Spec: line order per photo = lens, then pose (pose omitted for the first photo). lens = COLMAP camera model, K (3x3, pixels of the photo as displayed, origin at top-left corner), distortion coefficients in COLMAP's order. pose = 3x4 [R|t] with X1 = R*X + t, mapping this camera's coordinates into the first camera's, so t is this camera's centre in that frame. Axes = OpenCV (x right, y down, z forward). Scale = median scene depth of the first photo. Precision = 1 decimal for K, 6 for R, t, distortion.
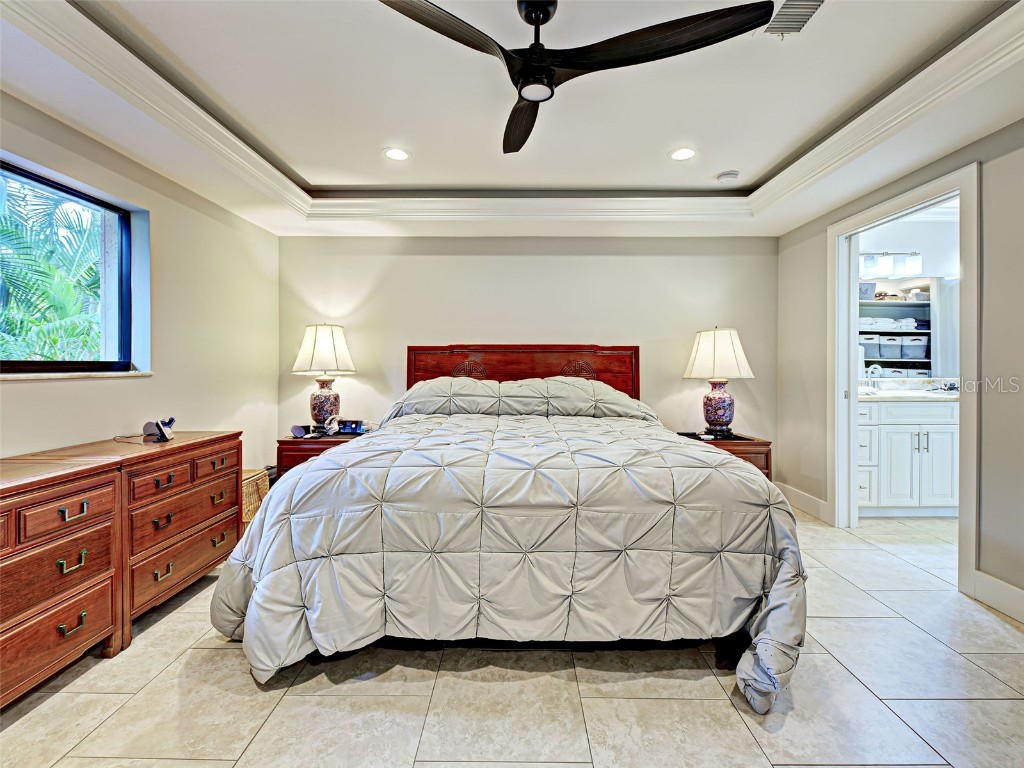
lens RADIAL K [[454.0, 0, 509.7], [0, 454.0, 368.2], [0, 0, 1]] dist [0.001788, -0.000594]
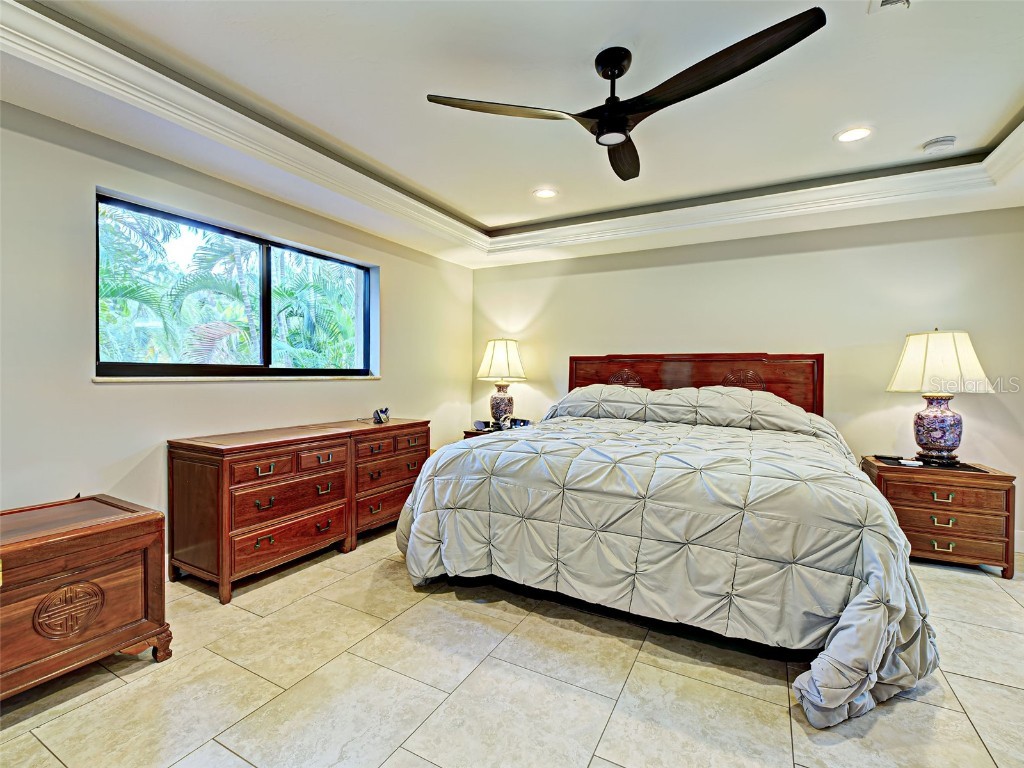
lens RADIAL K [[453.6, 0, 512.0], [0, 453.6, 384.0], [0, 0, 1]] dist [-0.000926, -0.000264]
pose [[0.891502, 0.018016, -0.452658, 0.347884], [-0.010858, 0.999772, 0.018408, 0.001348], [0.452886, -0.011496, 0.891494, -0.149299]]
